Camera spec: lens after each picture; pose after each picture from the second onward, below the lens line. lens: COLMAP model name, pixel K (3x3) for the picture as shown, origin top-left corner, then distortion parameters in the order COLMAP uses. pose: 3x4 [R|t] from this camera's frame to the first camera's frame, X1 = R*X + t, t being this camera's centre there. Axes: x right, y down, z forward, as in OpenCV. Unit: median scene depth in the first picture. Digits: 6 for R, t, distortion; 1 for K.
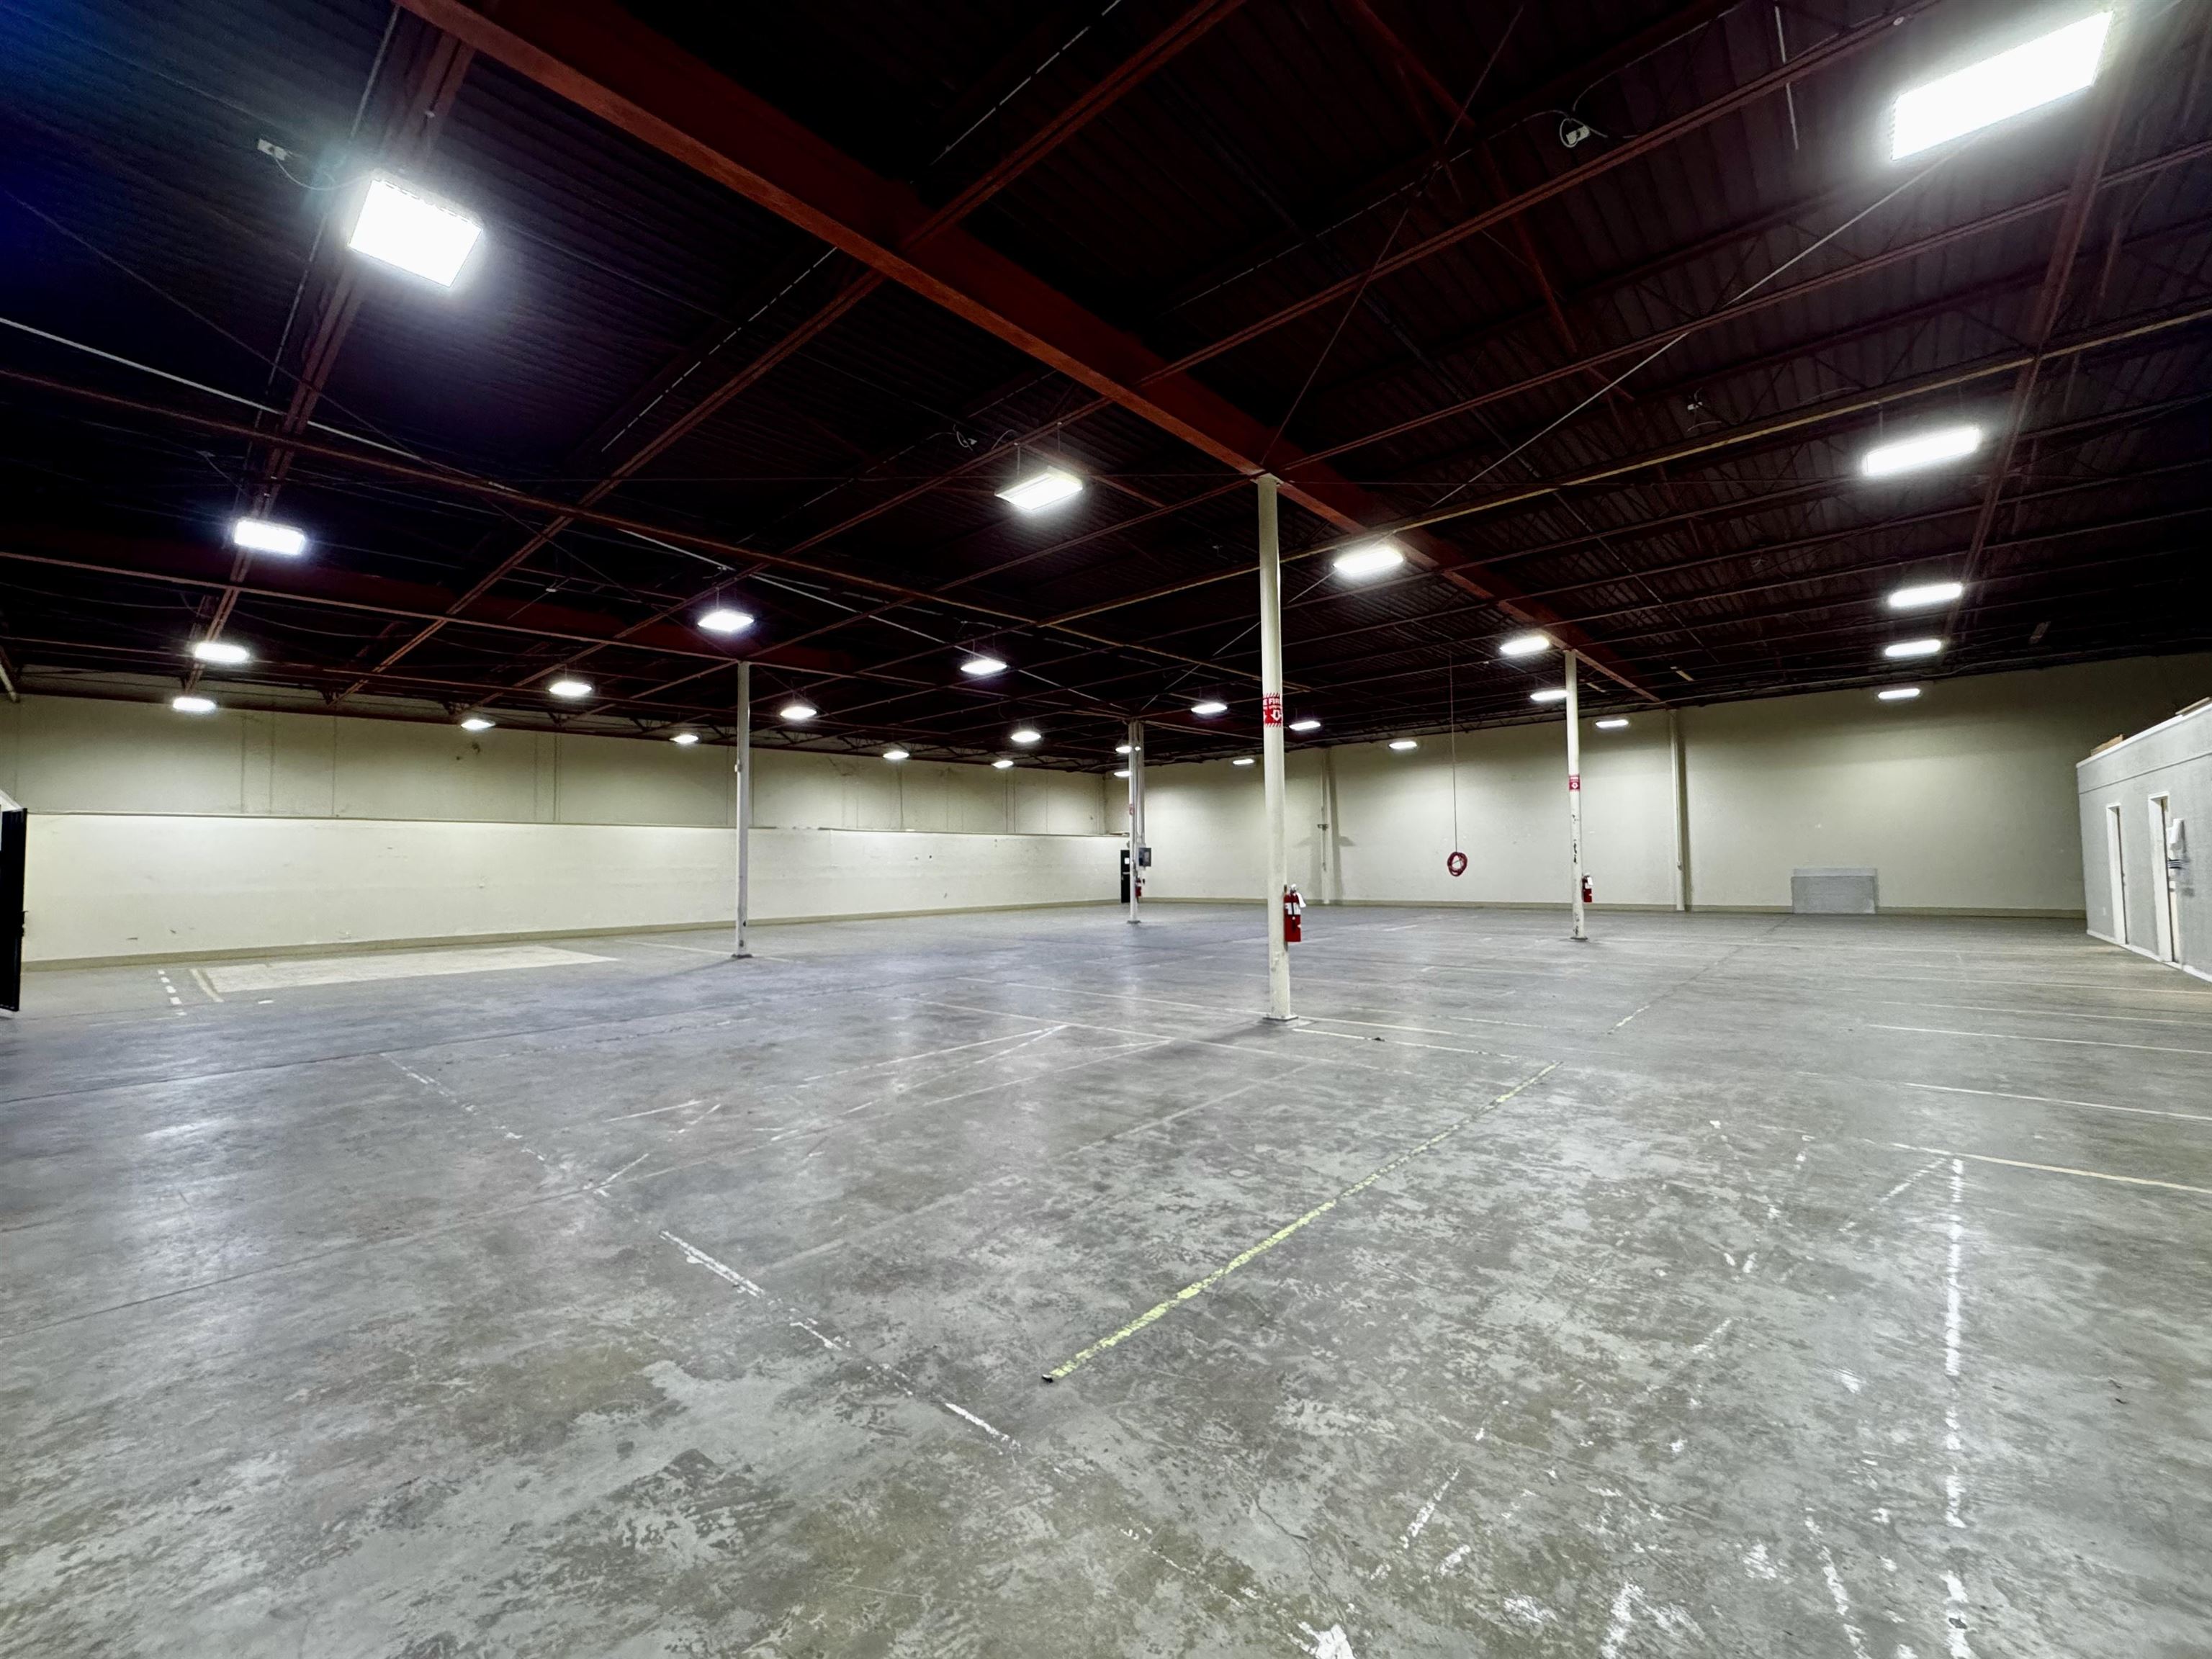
lens RADIAL K [[867.4, 0, 1141.9], [0, 867.4, 824.8], [0, 0, 1]] dist [-0.001129, -0.000008]
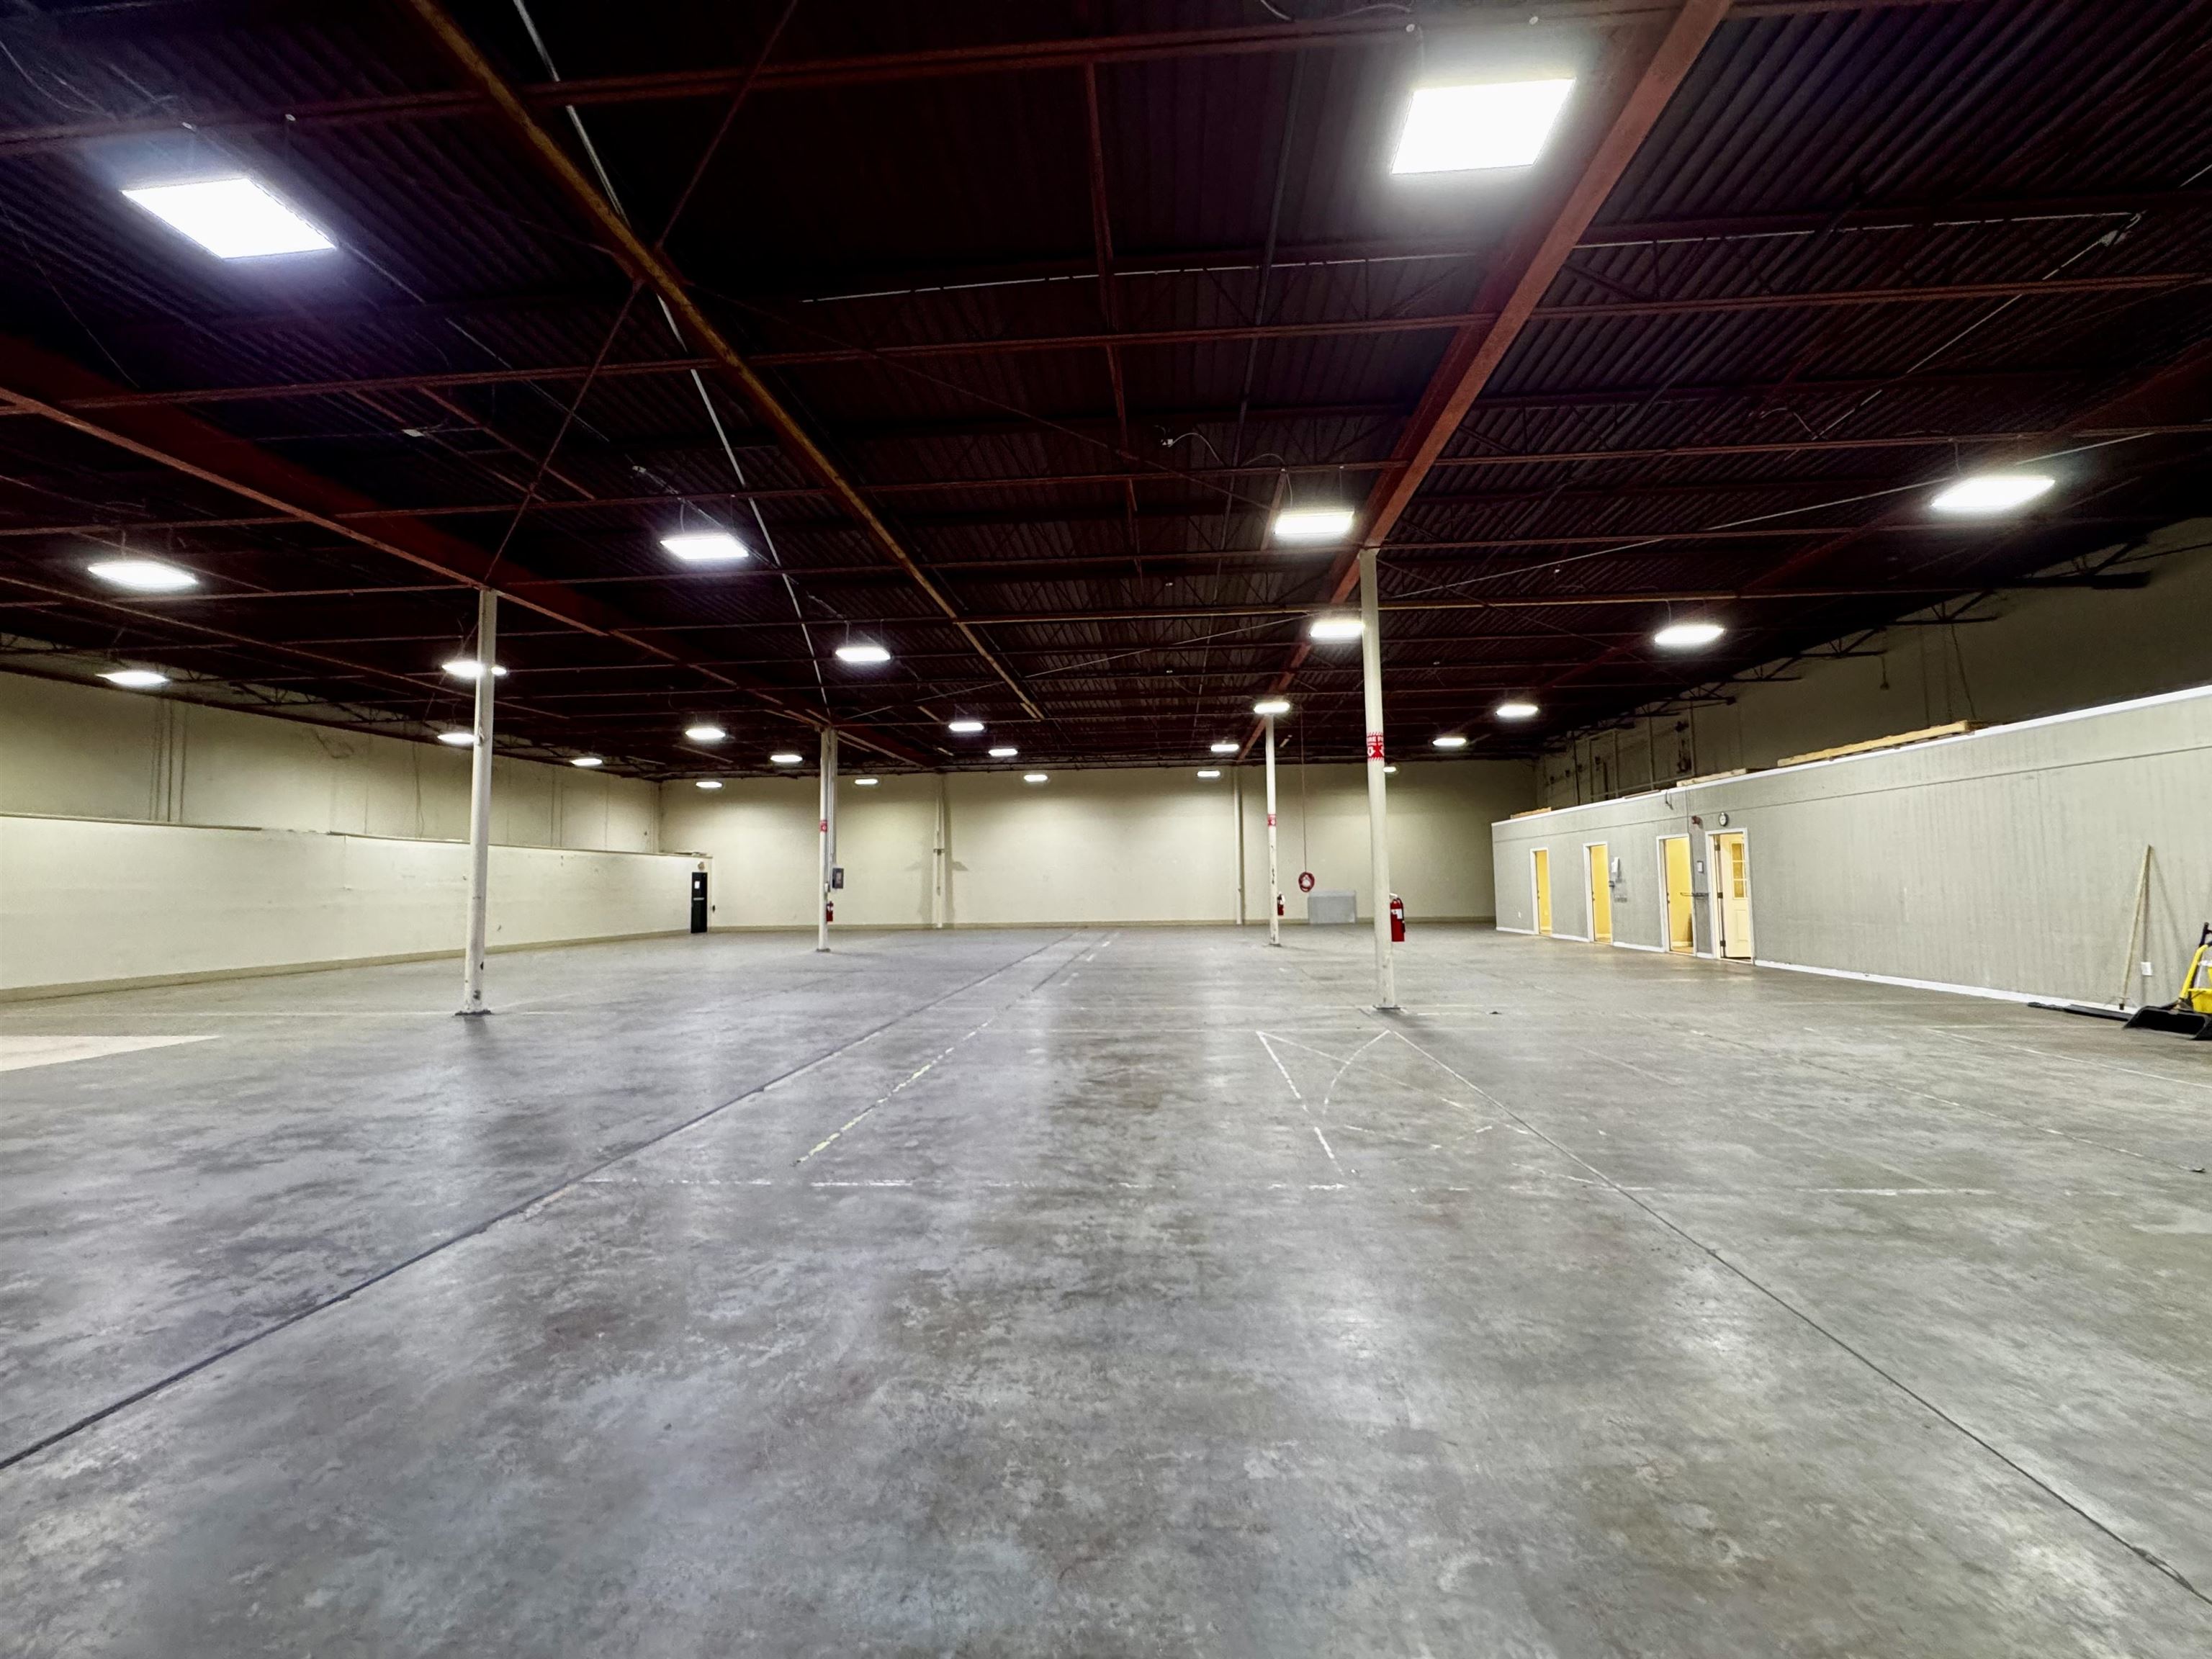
lens RADIAL K [[839.5, 0, 1159.8], [0, 839.5, 826.7], [0, 0, 1]] dist [-0.001190, 0.000031]
pose [[0.805024, 0.044298, 0.591586, -0.235614], [-0.025106, 0.998859, -0.040631, 0.009769], [-0.592710, 0.017857, 0.805218, 0.078983]]
